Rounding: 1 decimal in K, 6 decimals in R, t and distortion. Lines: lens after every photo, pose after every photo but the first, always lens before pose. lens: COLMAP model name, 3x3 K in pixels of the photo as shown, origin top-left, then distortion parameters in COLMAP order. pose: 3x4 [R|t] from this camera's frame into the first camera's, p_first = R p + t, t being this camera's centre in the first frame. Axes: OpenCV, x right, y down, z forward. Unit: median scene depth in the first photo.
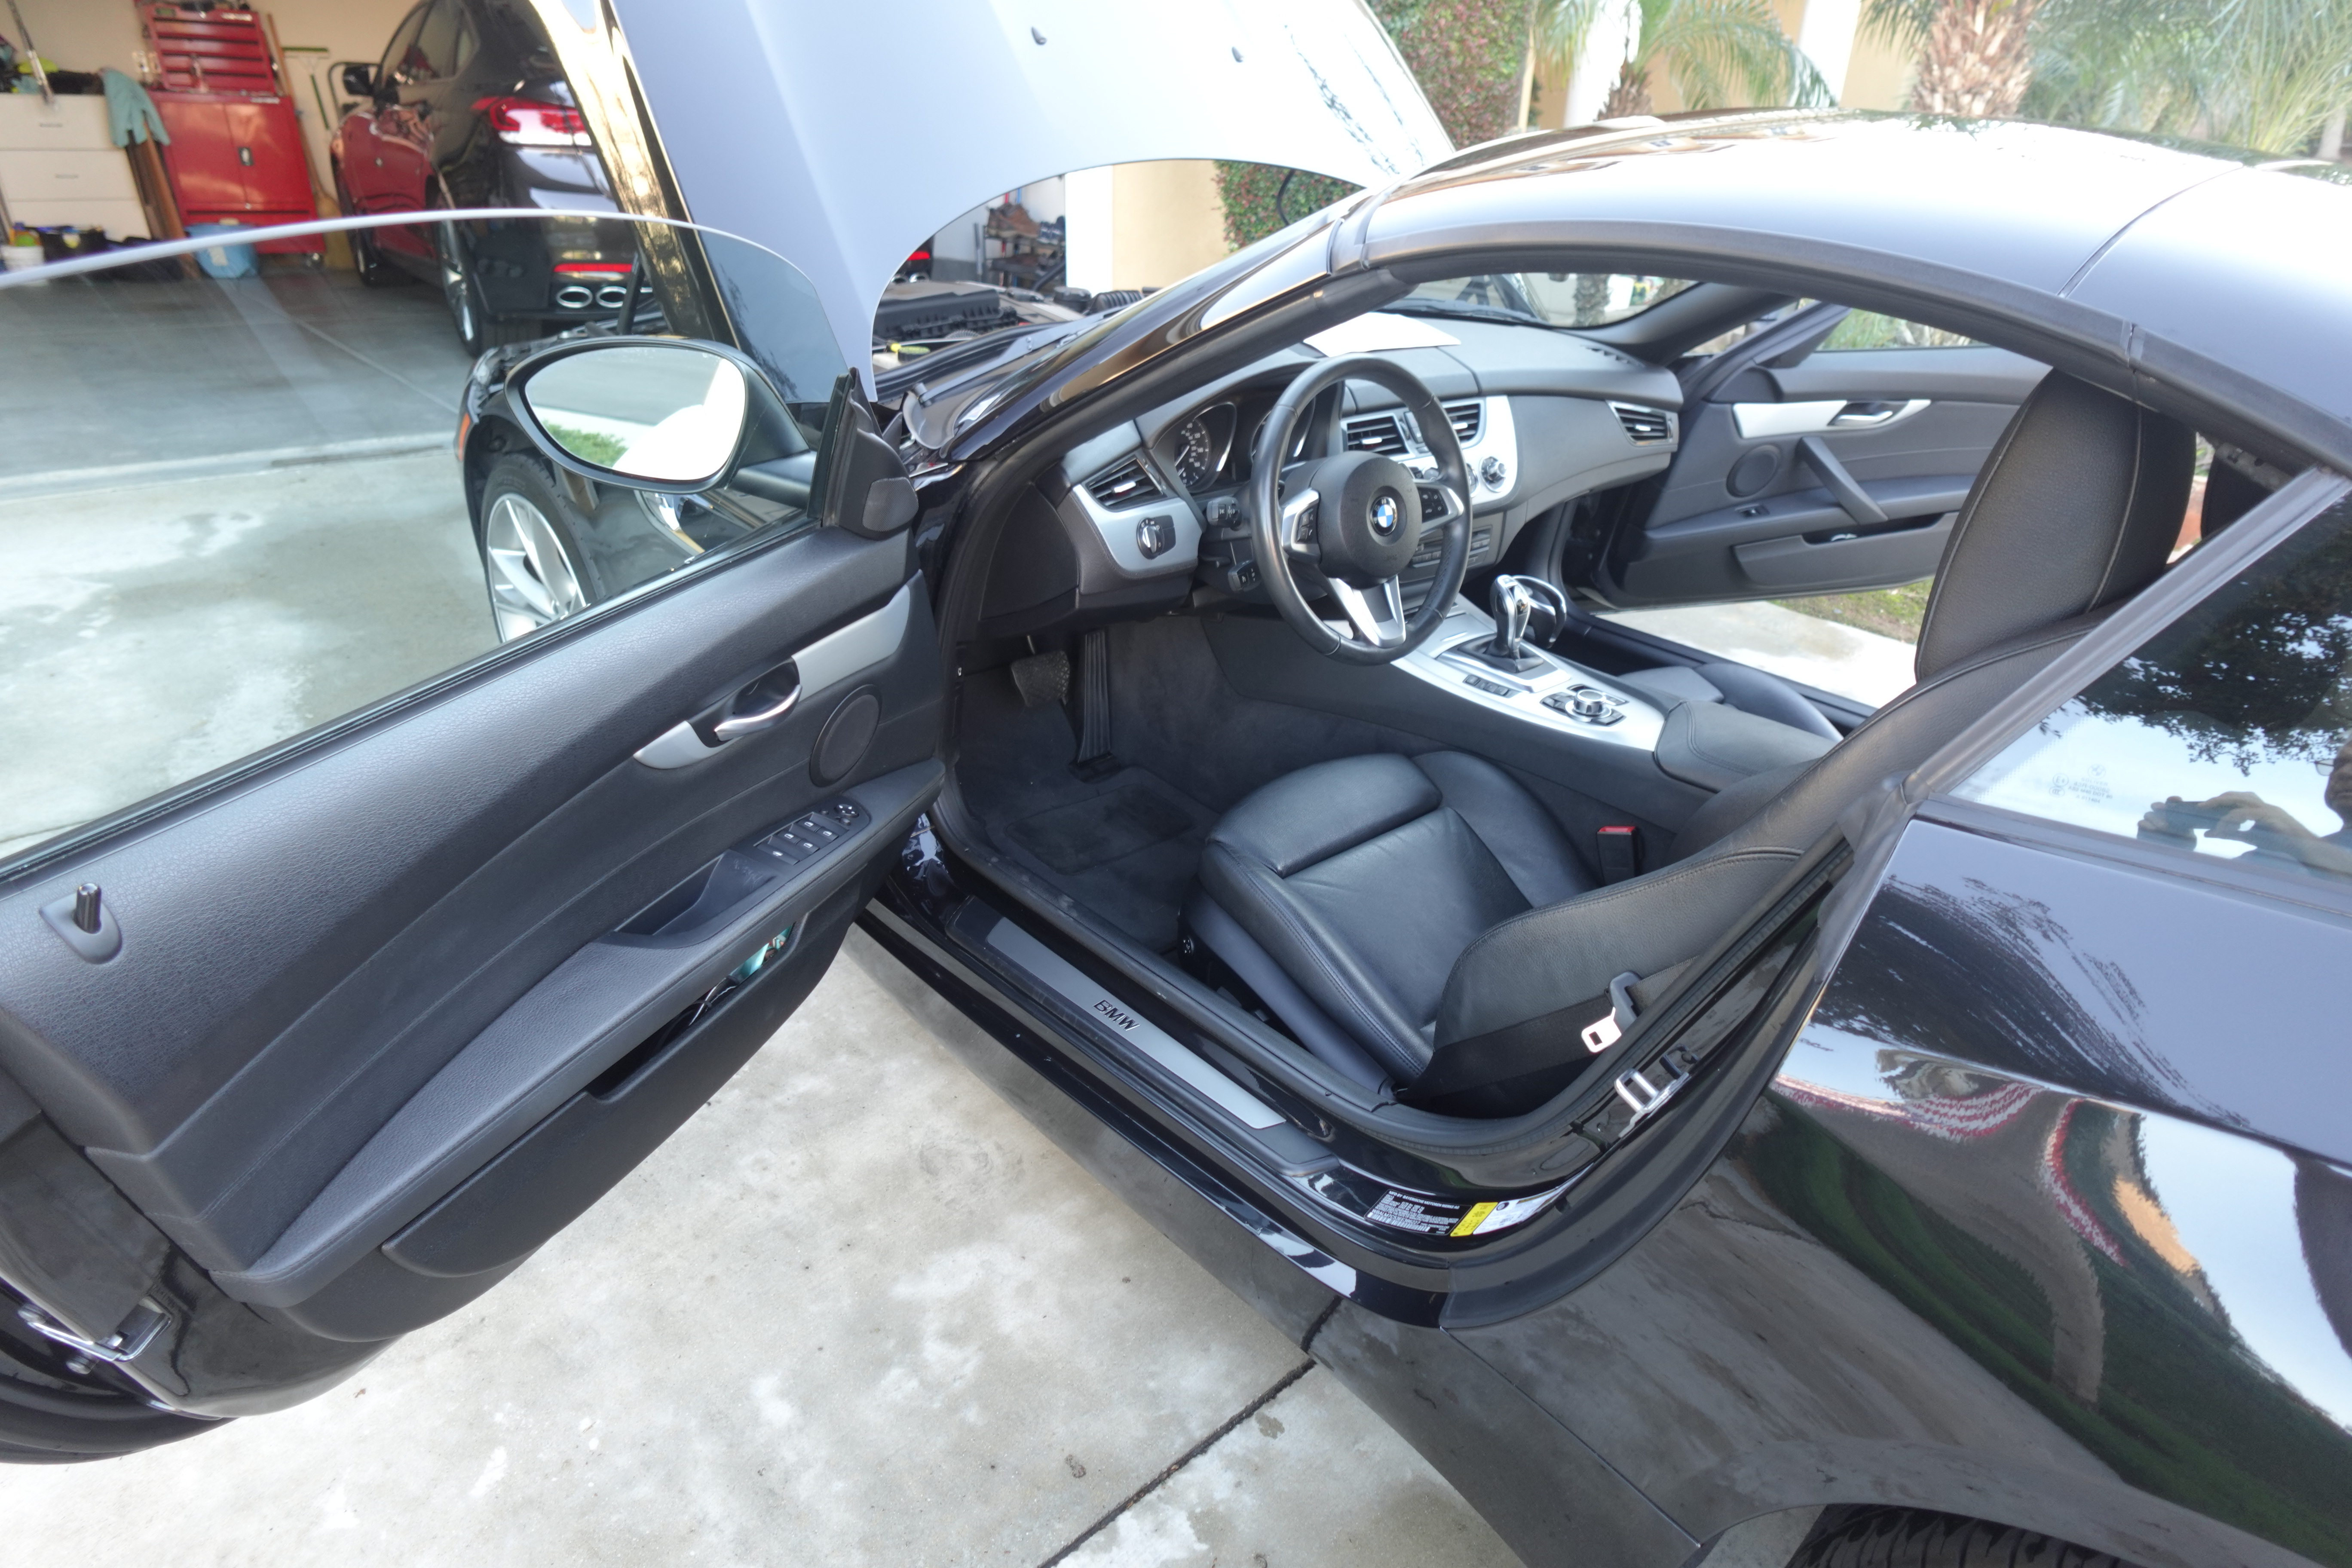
lens RADIAL K [[1329.6, 0, 1181.0], [0, 1329.6, 770.9], [0, 0, 1]] dist [-0.004148, -0.001733]
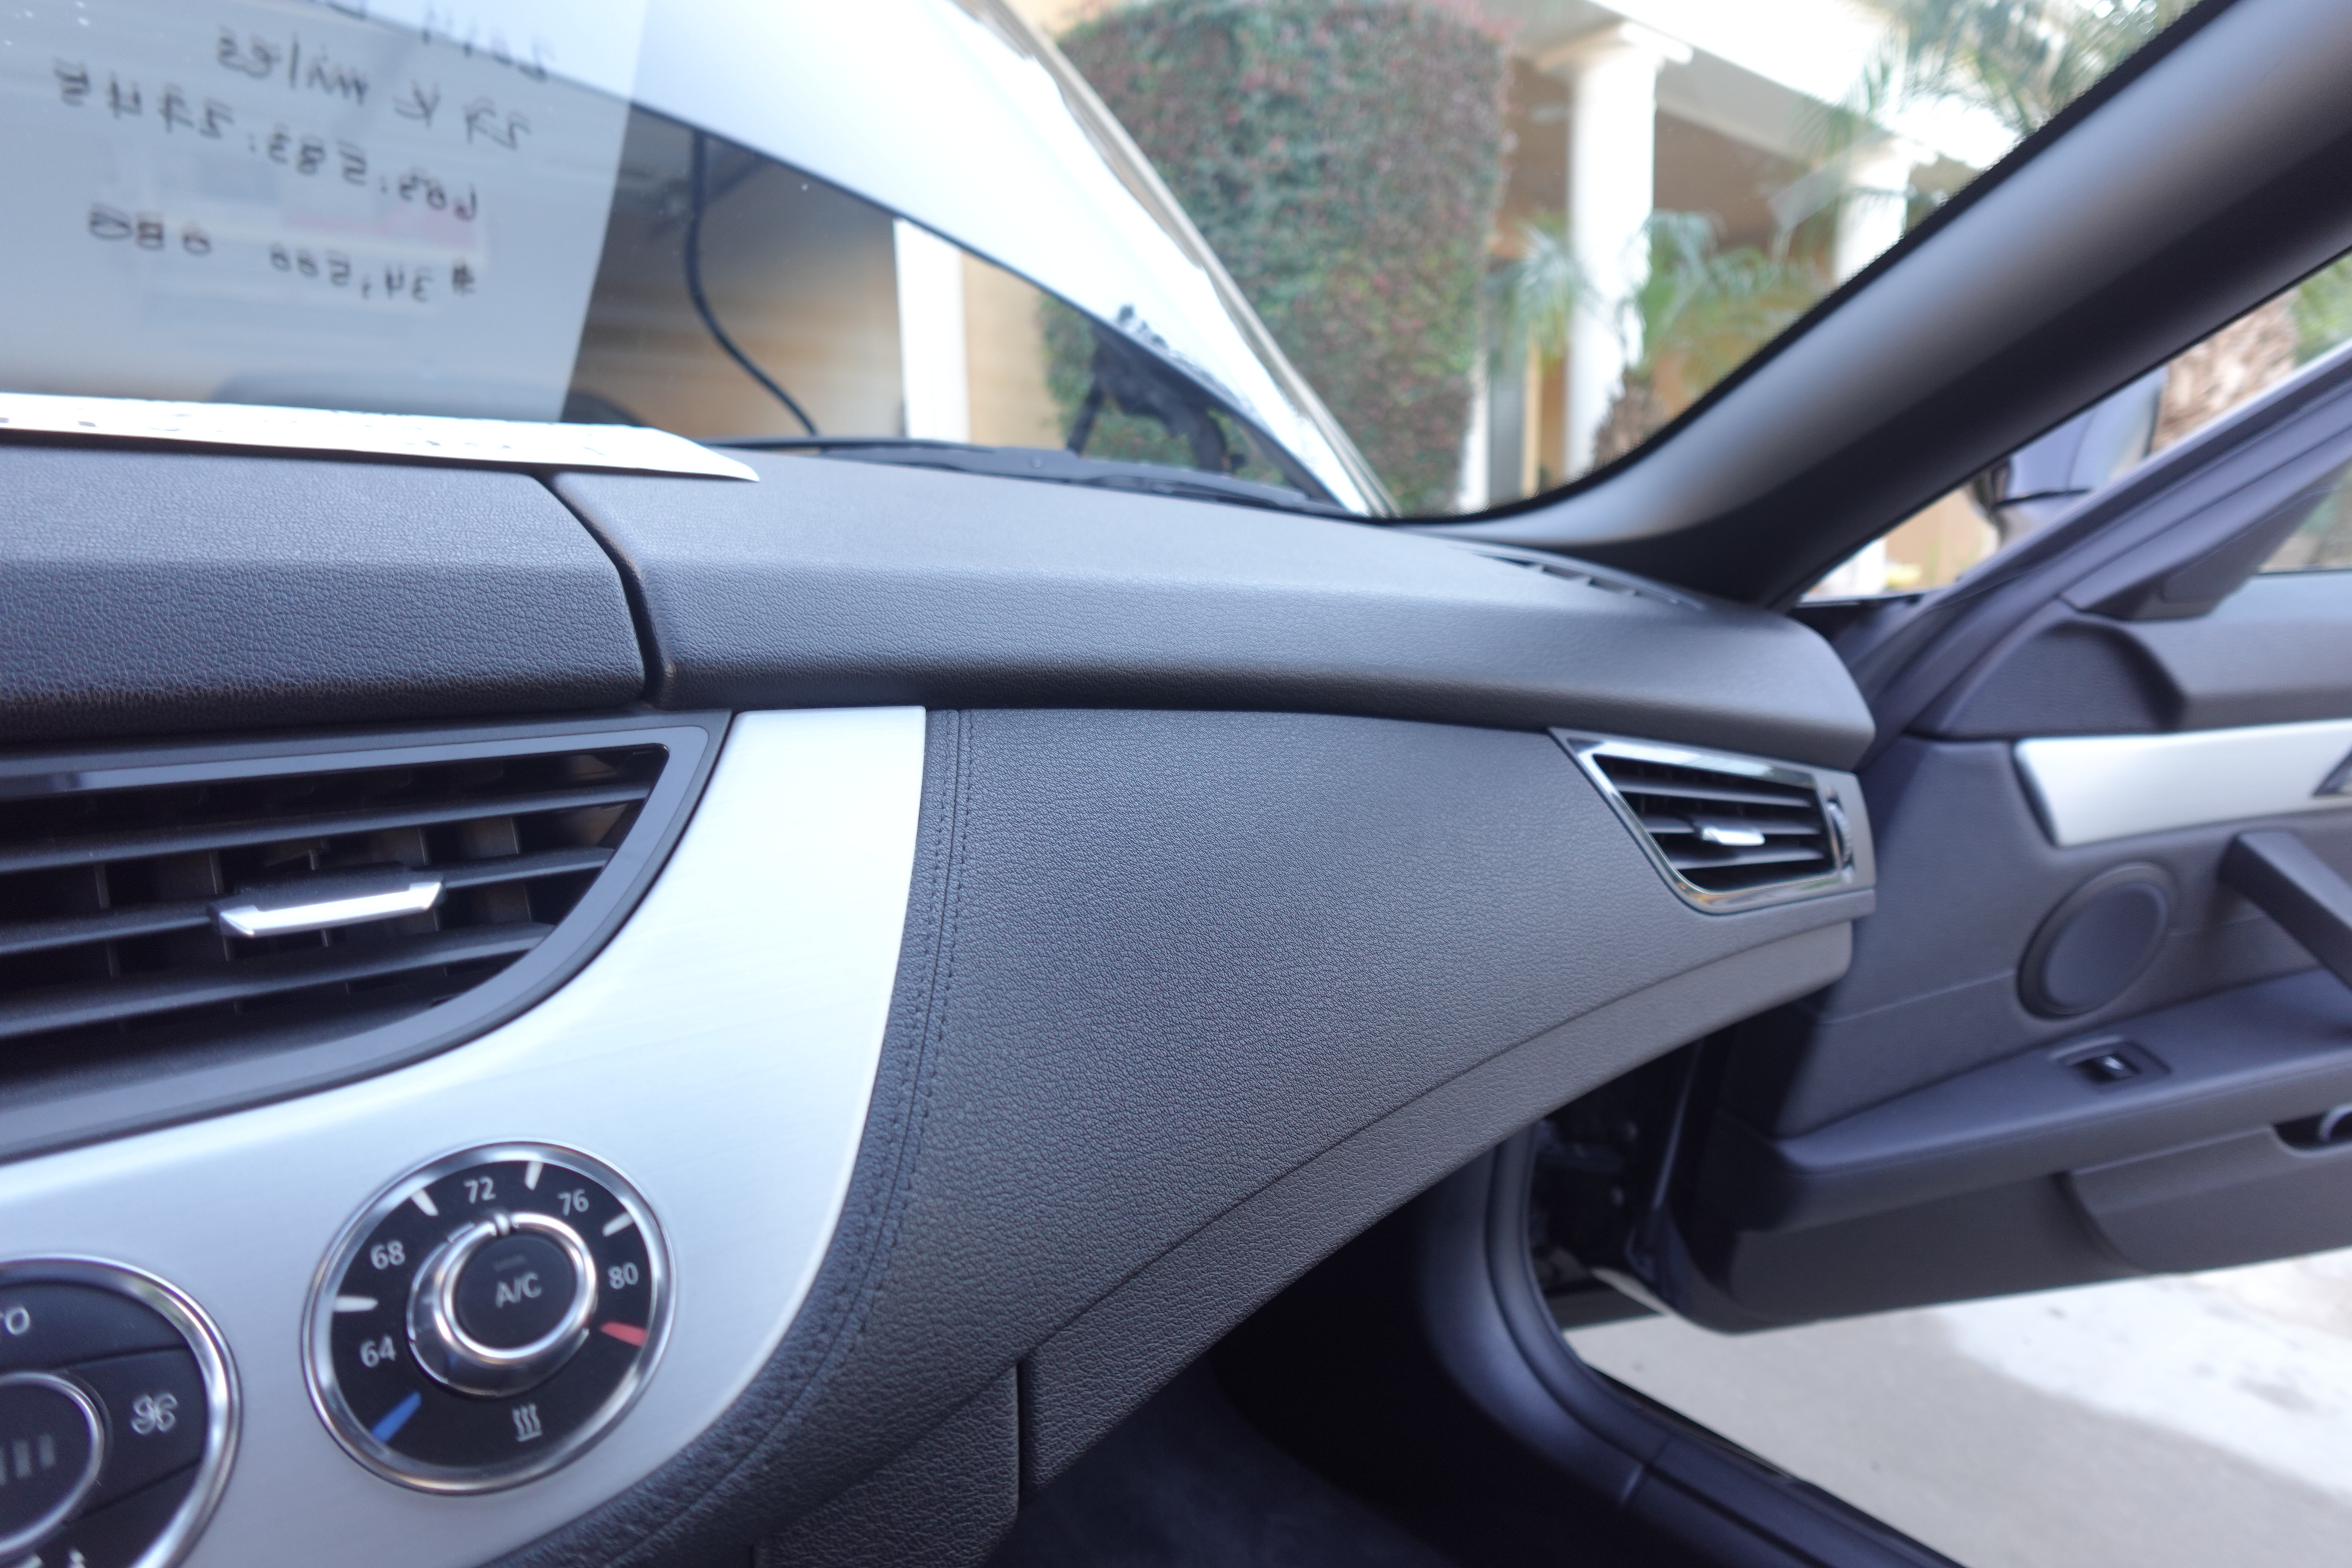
lens RADIAL K [[1329.6, 0, 1168.8], [0, 1329.6, 790.4], [0, 0, 1]] dist [-0.004148, -0.001733]
pose [[0.997004, -0.046539, -0.061784, 0.231246], [0.027120, 0.958363, -0.284262, -0.177545], [0.072441, 0.281735, 0.956754, 0.673306]]
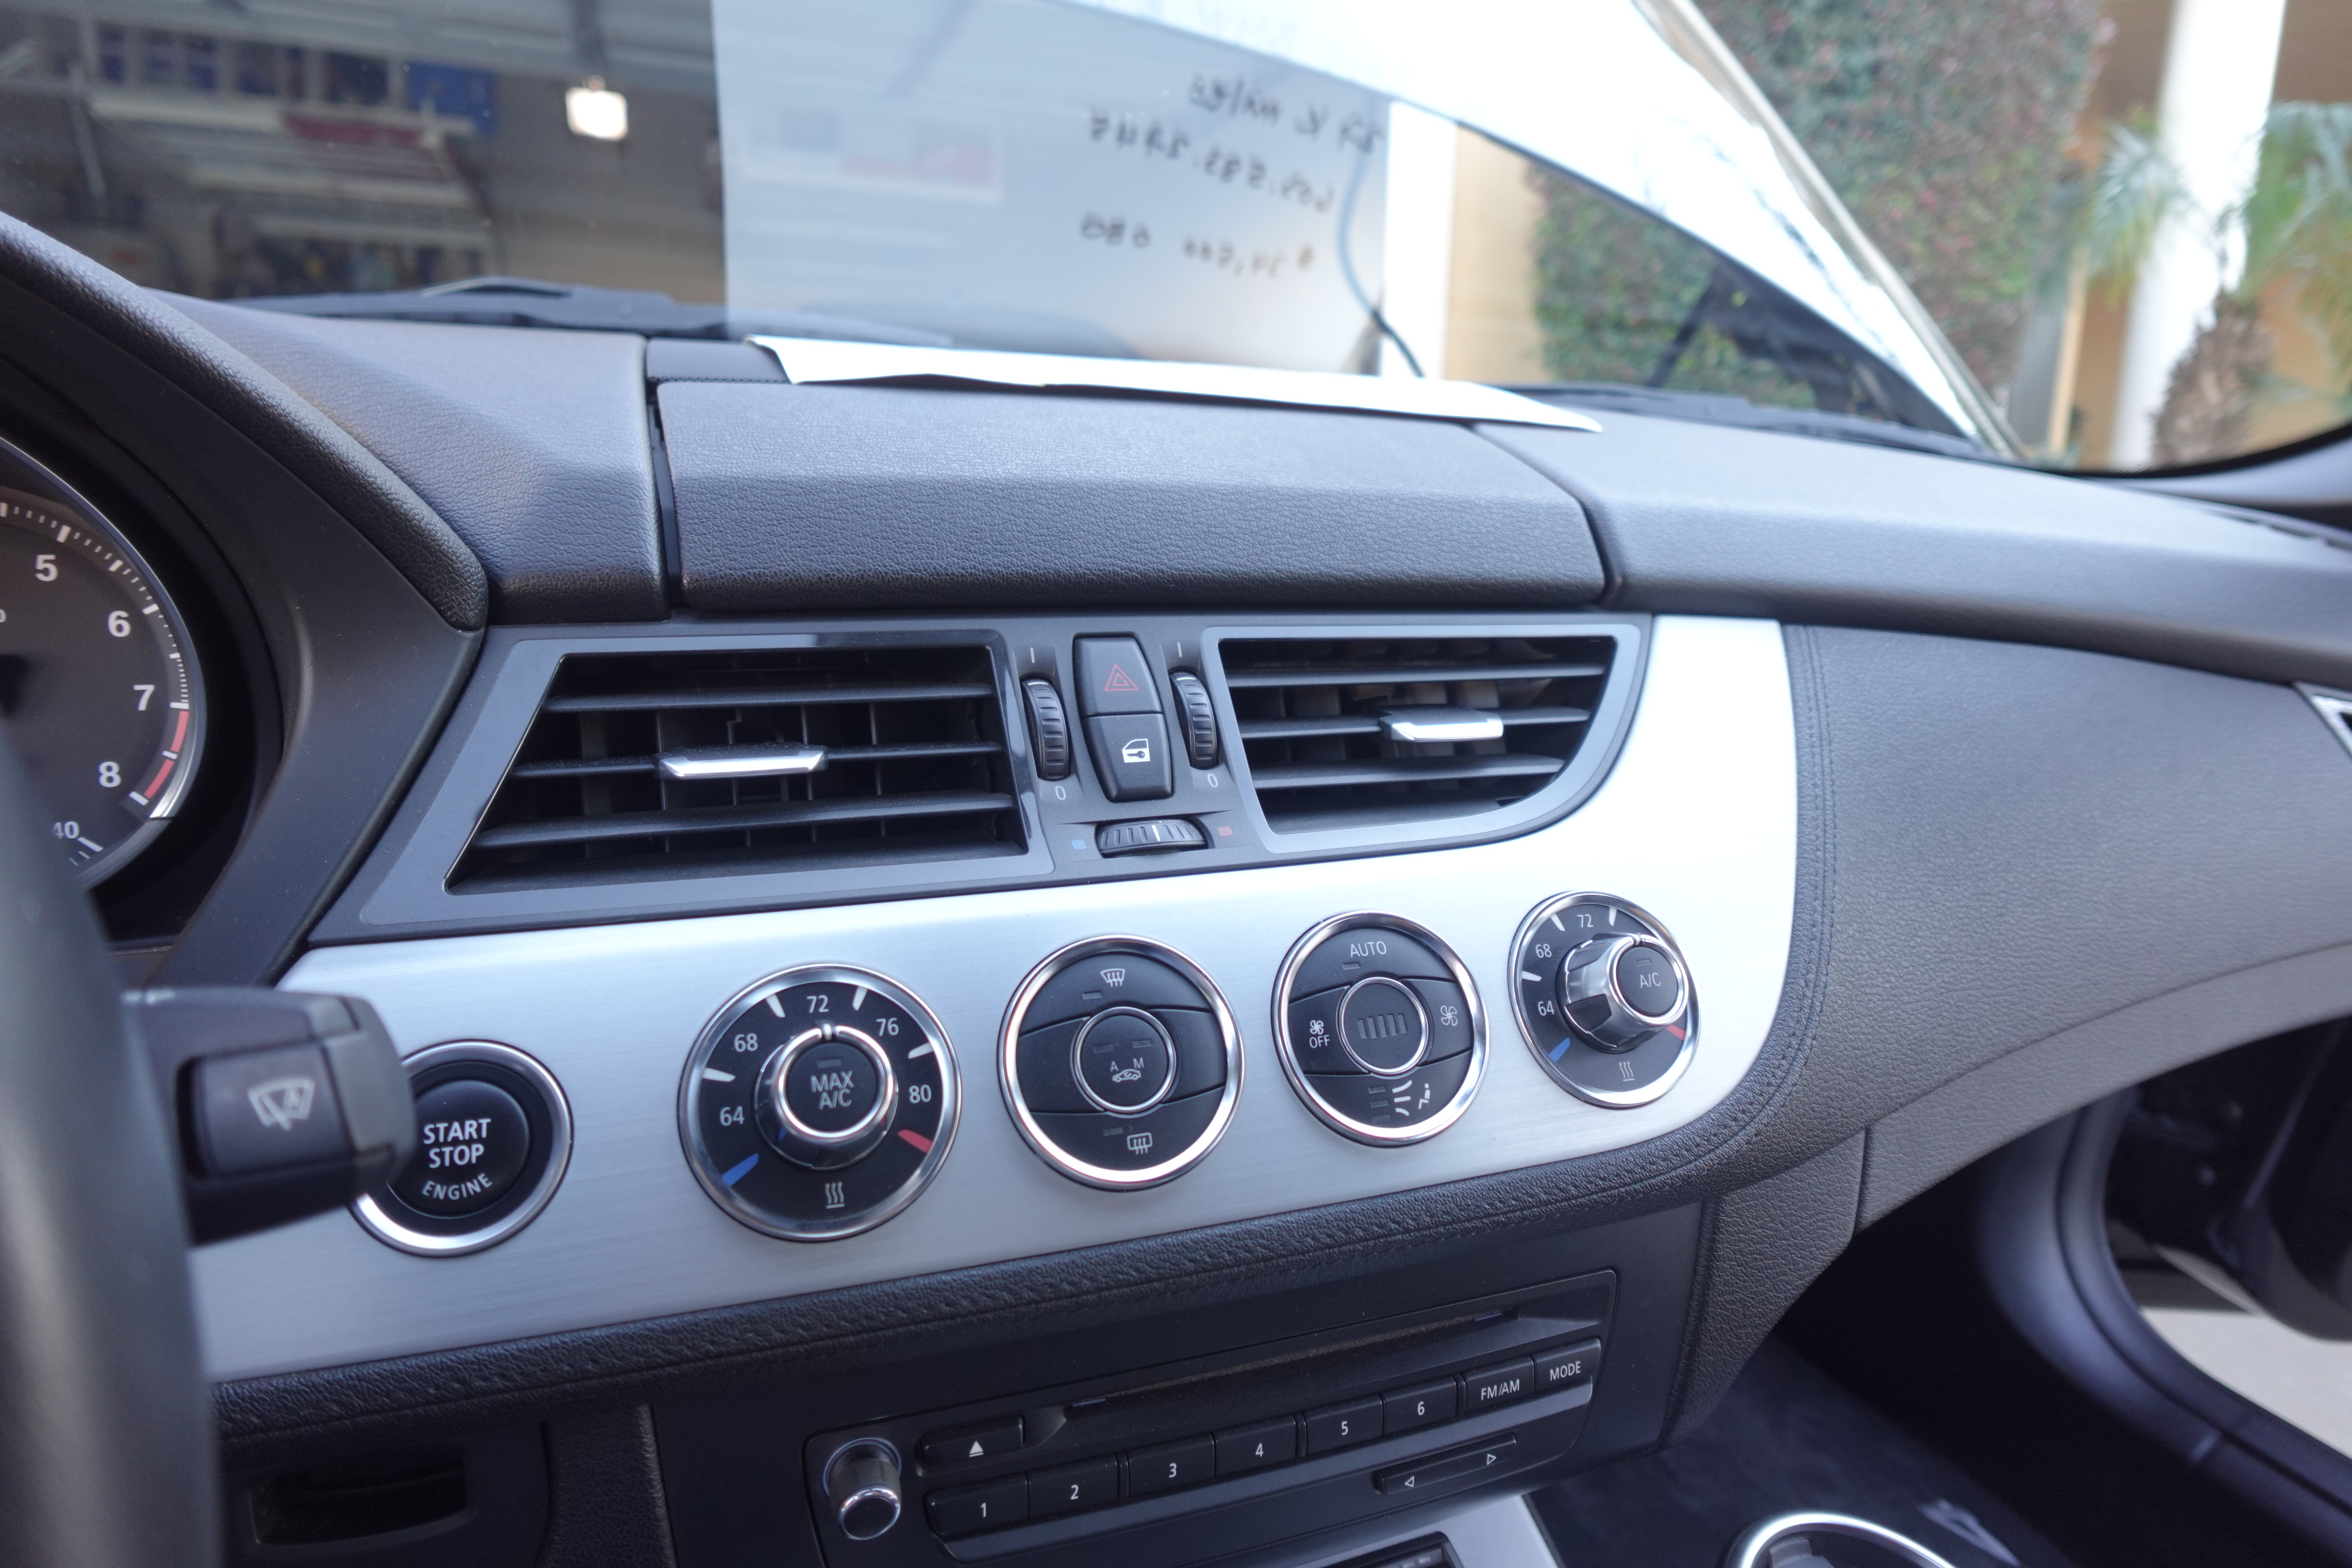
lens RADIAL K [[1329.6, 0, 1170.4], [0, 1329.6, 790.1], [0, 0, 1]] dist [-0.004148, -0.001733]
pose [[0.936580, 0.053363, -0.346368, 0.183619], [-0.135772, 0.966404, -0.218240, -0.155704], [0.323086, 0.251427, 0.912360, 0.622518]]
